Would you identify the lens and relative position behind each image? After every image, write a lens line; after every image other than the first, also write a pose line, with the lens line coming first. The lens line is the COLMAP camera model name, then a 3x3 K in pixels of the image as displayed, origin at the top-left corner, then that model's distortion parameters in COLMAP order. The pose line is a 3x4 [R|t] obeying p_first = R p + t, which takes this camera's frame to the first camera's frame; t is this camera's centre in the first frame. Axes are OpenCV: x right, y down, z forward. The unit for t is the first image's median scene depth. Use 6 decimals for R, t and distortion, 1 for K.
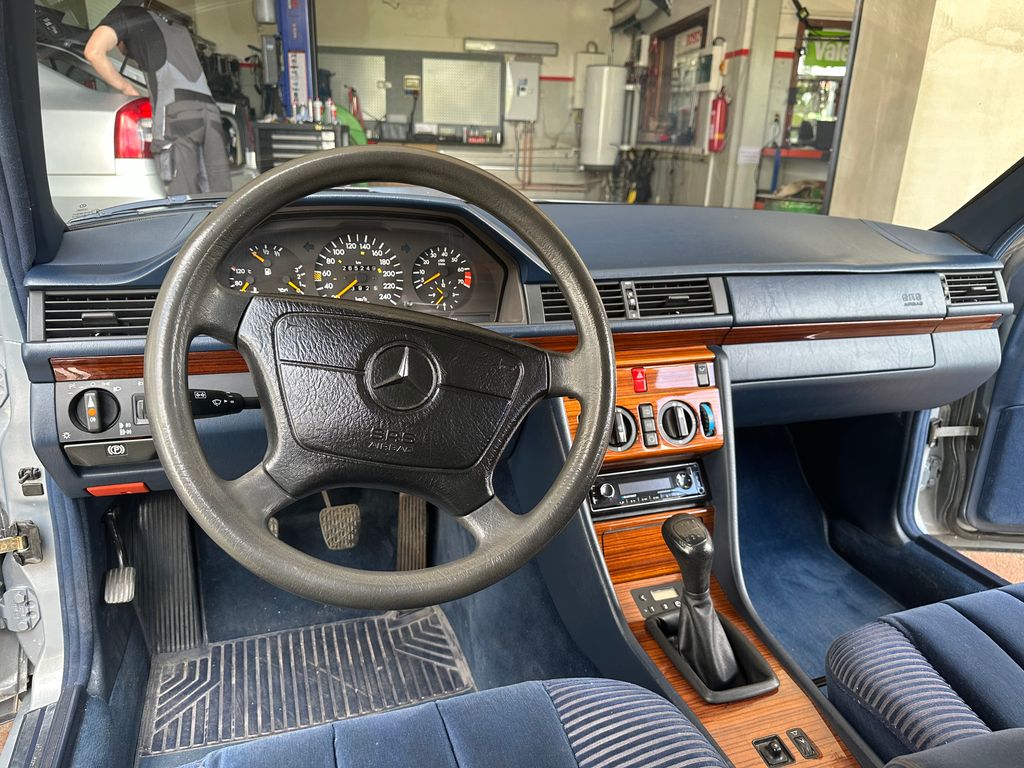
lens RADIAL K [[724.9, 0, 507.2], [0, 724.9, 386.5], [0, 0, 1]] dist [-0.004789, 0.003283]
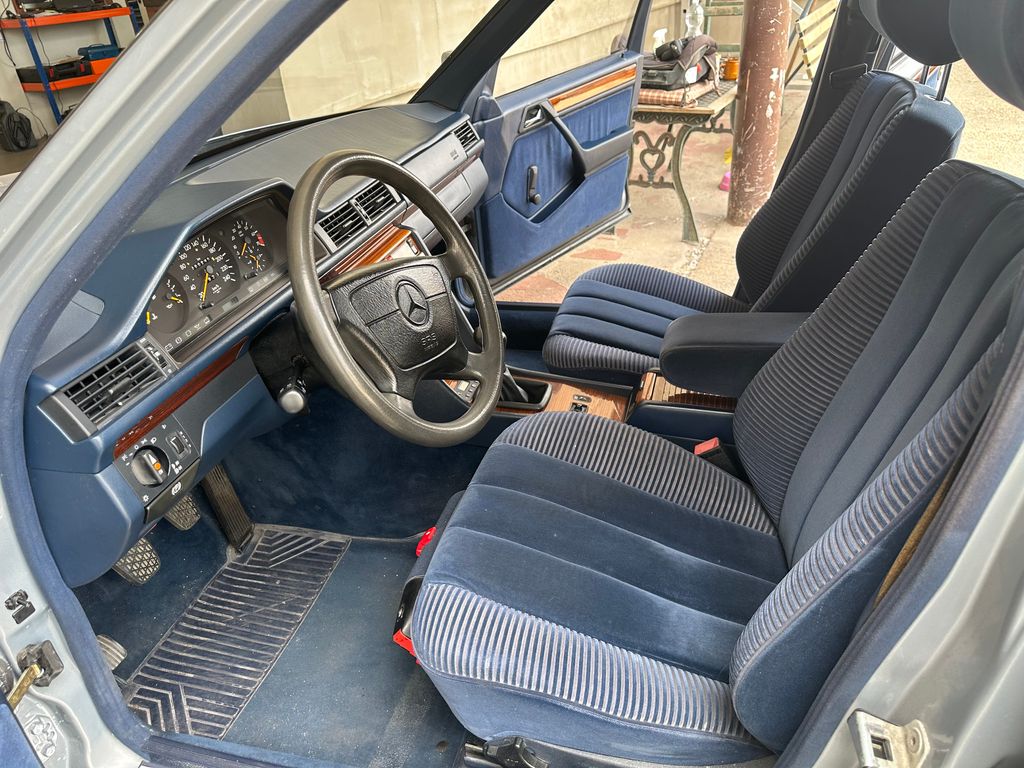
lens RADIAL K [[724.9, 0, 507.2], [0, 724.9, 386.5], [0, 0, 1]] dist [-0.004789, 0.003283]
pose [[0.559925, -0.488629, 0.669123, -0.790143], [0.352226, 0.871360, 0.341569, -0.213517], [-0.749947, 0.044430, 0.660004, -0.102961]]
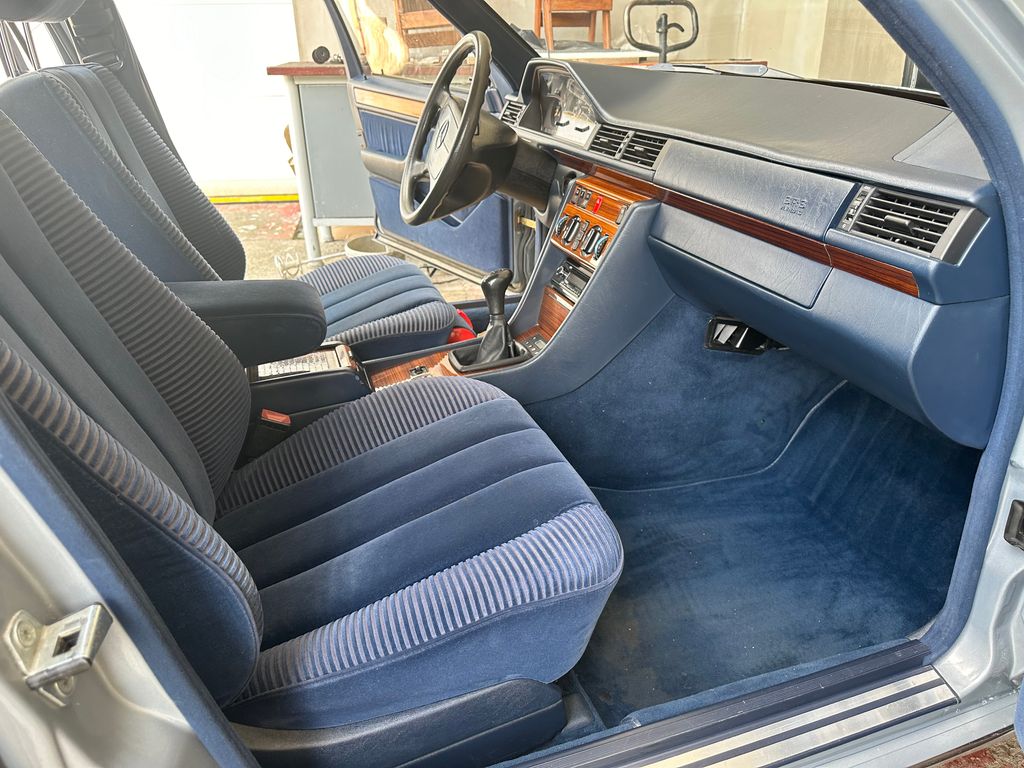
lens RADIAL K [[724.9, 0, 507.2], [0, 724.9, 386.5], [0, 0, 1]] dist [-0.004789, 0.003283]
pose [[-0.027770, 0.373666, -0.927147, 1.644068], [-0.361385, 0.861018, 0.357839, -0.142964], [0.932003, 0.344994, 0.111127, 0.839423]]
